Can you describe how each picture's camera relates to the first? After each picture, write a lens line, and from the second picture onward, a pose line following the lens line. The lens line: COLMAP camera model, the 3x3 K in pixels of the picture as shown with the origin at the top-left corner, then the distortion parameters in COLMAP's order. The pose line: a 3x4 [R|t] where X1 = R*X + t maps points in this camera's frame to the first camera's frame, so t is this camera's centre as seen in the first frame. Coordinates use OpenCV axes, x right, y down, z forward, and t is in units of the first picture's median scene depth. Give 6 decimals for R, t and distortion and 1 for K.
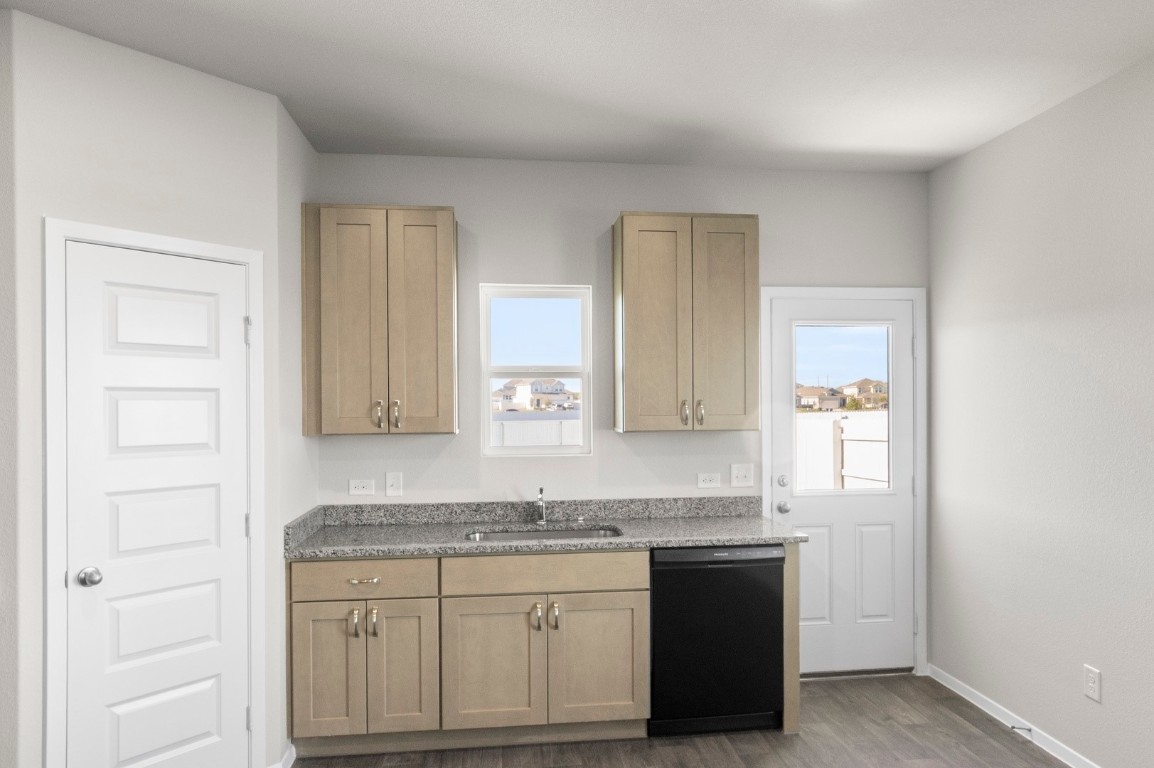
lens RADIAL K [[774.2, 0, 603.4], [0, 774.2, 404.3], [0, 0, 1]] dist [-0.002800, -0.000360]
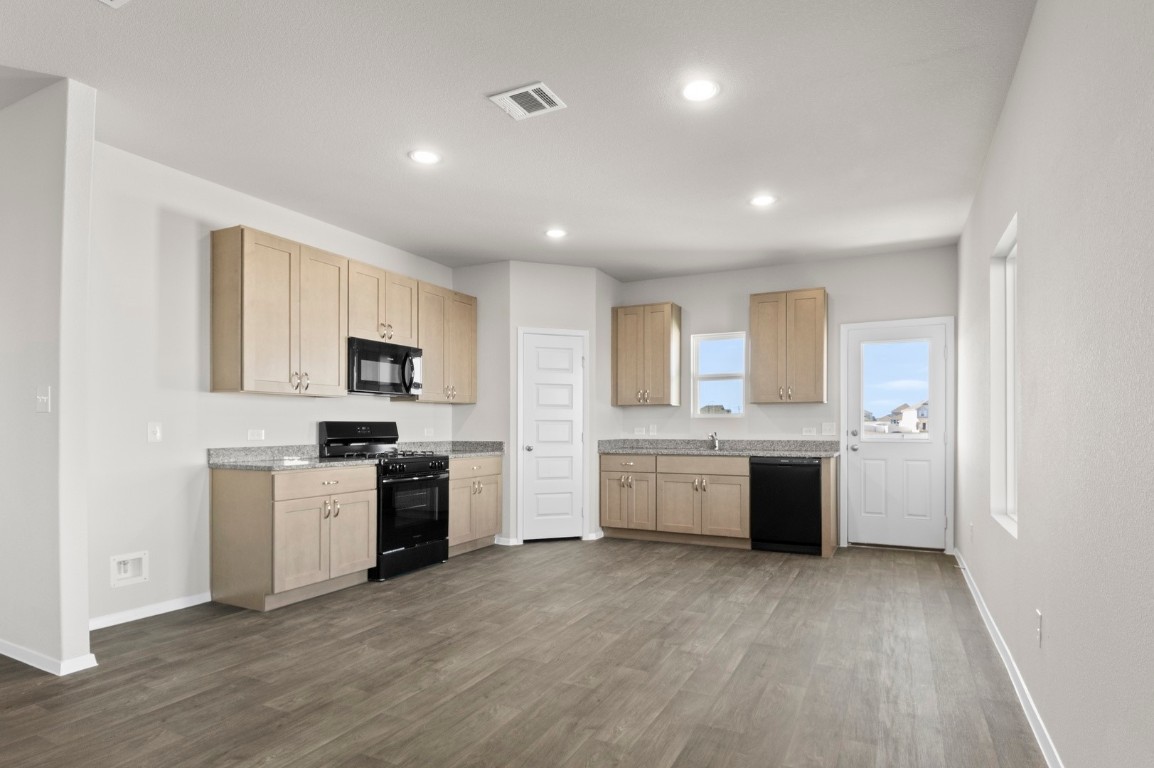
lens RADIAL K [[612.7, 0, 593.1], [0, 612.7, 422.4], [0, 0, 1]] dist [0.015081, -0.000579]
pose [[0.836913, 0.001642, -0.547334, 0.604520], [-0.005721, 0.999967, -0.005747, 0.104527], [0.547306, 0.007940, 0.836895, -0.608131]]
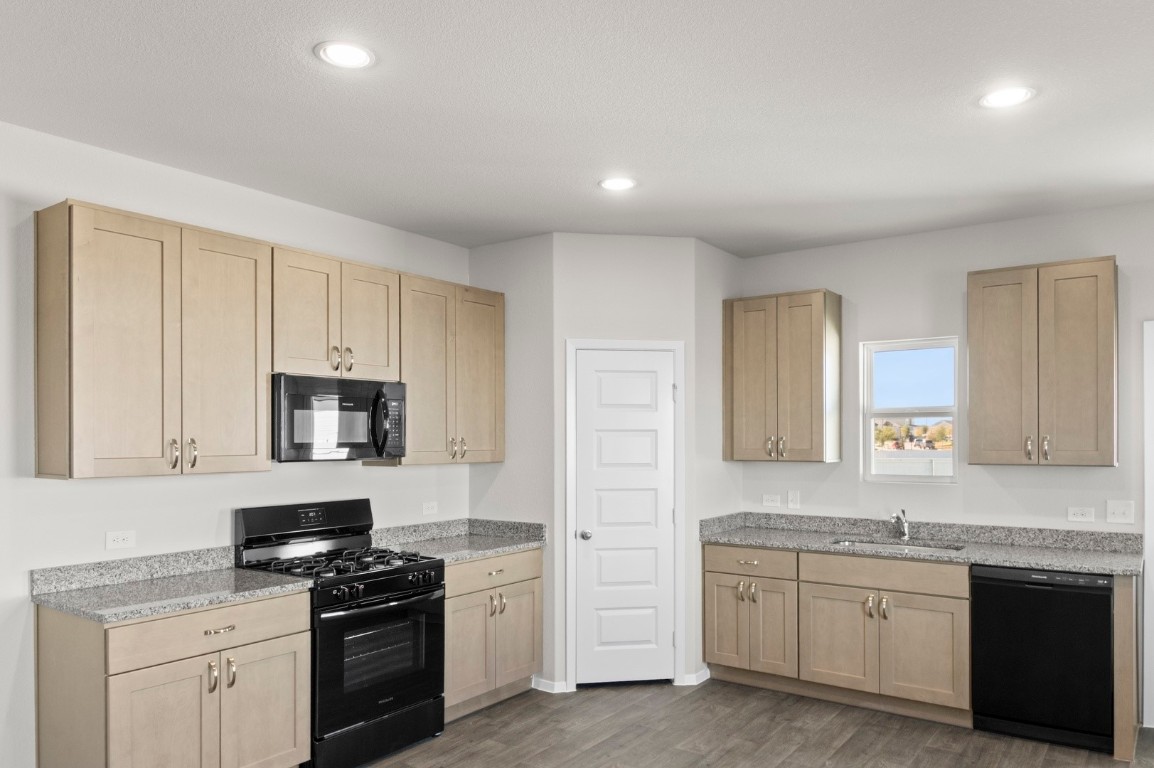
lens RADIAL K [[793.1, 0, 587.7], [0, 793.1, 434.3], [0, 0, 1]] dist [0.008341, -0.003202]
pose [[0.734259, 0.000181, -0.678869, 0.444628], [-0.002810, 0.999992, -0.002772, -0.004318], [0.678863, 0.003943, 0.734254, -0.267037]]
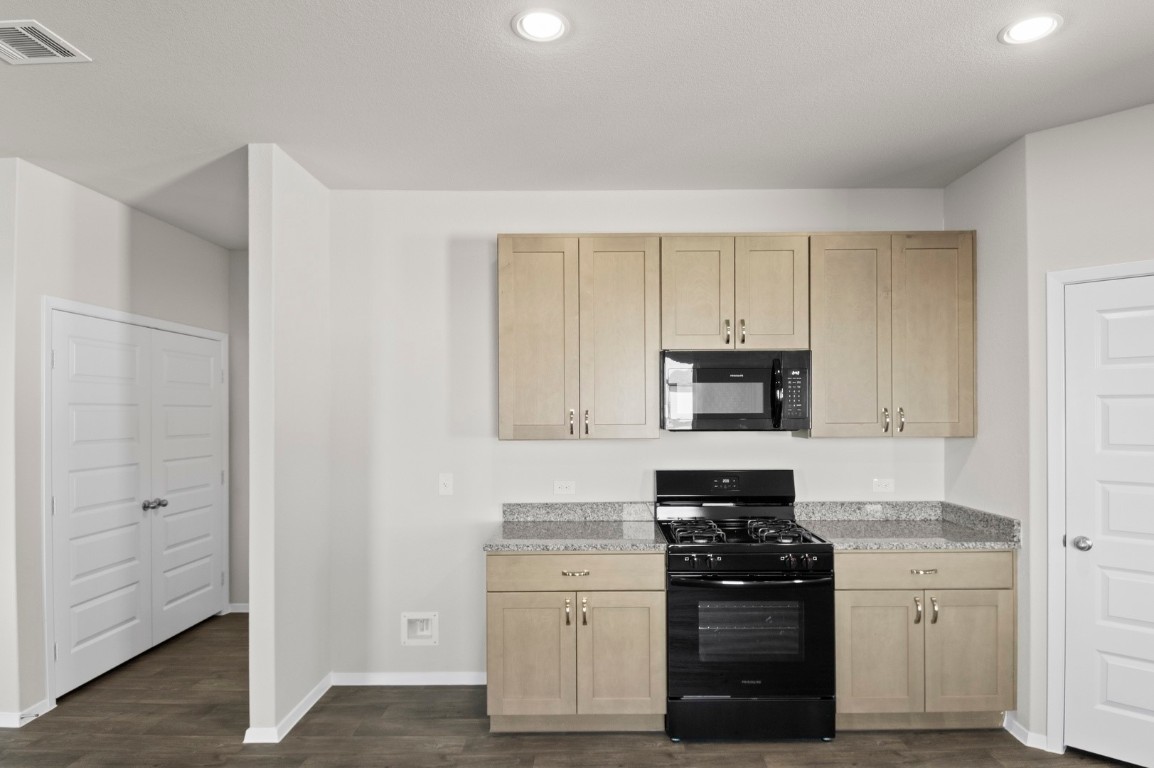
lens RADIAL K [[635.4, 0, 597.9], [0, 635.4, 407.7], [0, 0, 1]] dist [0.018029, -0.031803]
pose [[-0.122827, -0.000506, -0.992428, 0.359736], [0.002748, 0.999996, -0.000850, -0.002493], [0.992424, -0.002832, -0.122825, 0.250190]]
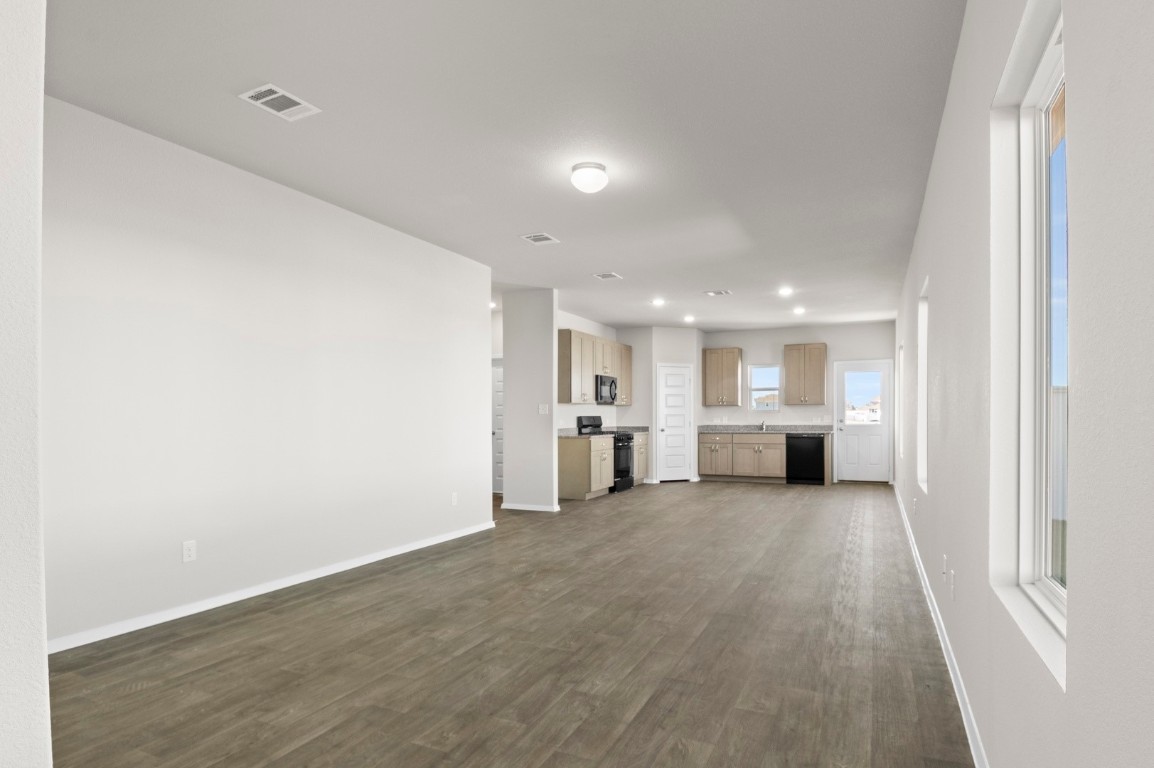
lens RADIAL K [[612.7, 0, 593.1], [0, 612.7, 422.4], [0, 0, 1]] dist [0.015081, -0.000579]
pose [[0.850702, 0.006831, -0.525604, 0.848357], [-0.001135, 0.999937, 0.011157, 0.094802], [0.525647, -0.008895, 0.850656, -2.112727]]
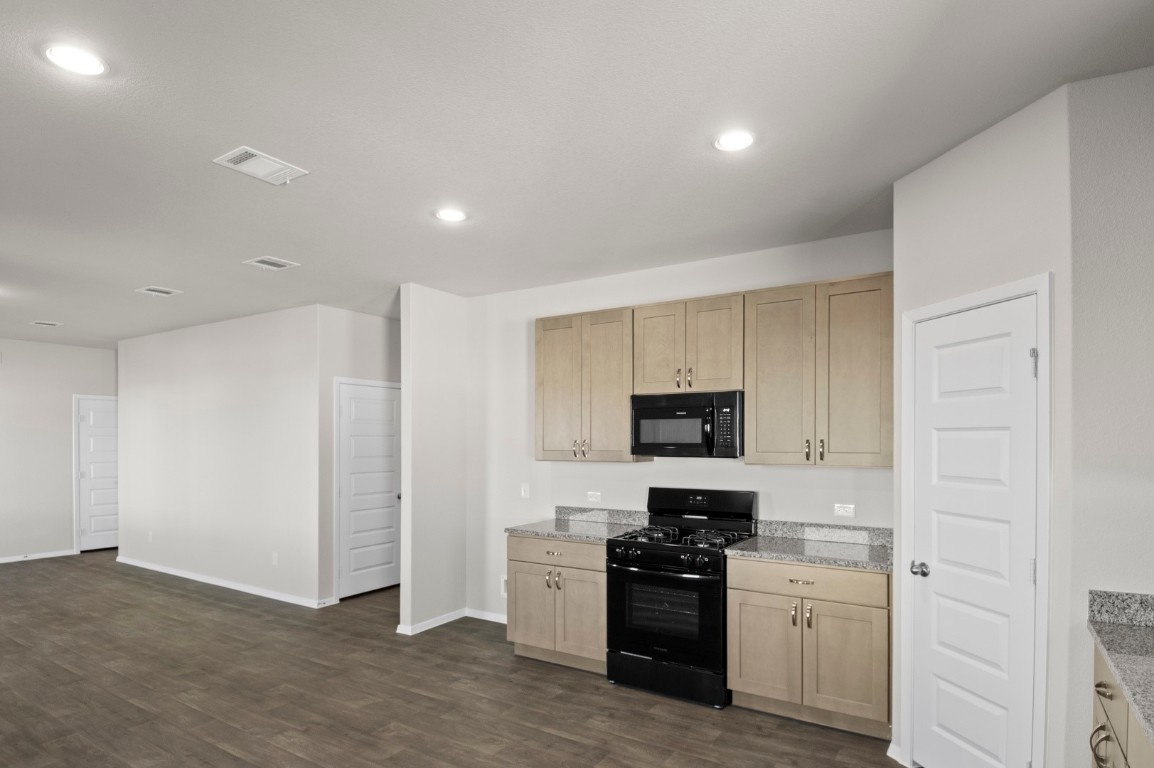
lens RADIAL K [[611.3, 0, 600.9], [0, 611.3, 438.2], [0, 0, 1]] dist [0.000448, -0.000492]
pose [[-0.619975, 0.001499, -0.784620, 0.388960], [0.001114, 0.999999, 0.001029, -0.004931], [0.784621, -0.000236, -0.619976, 0.917981]]
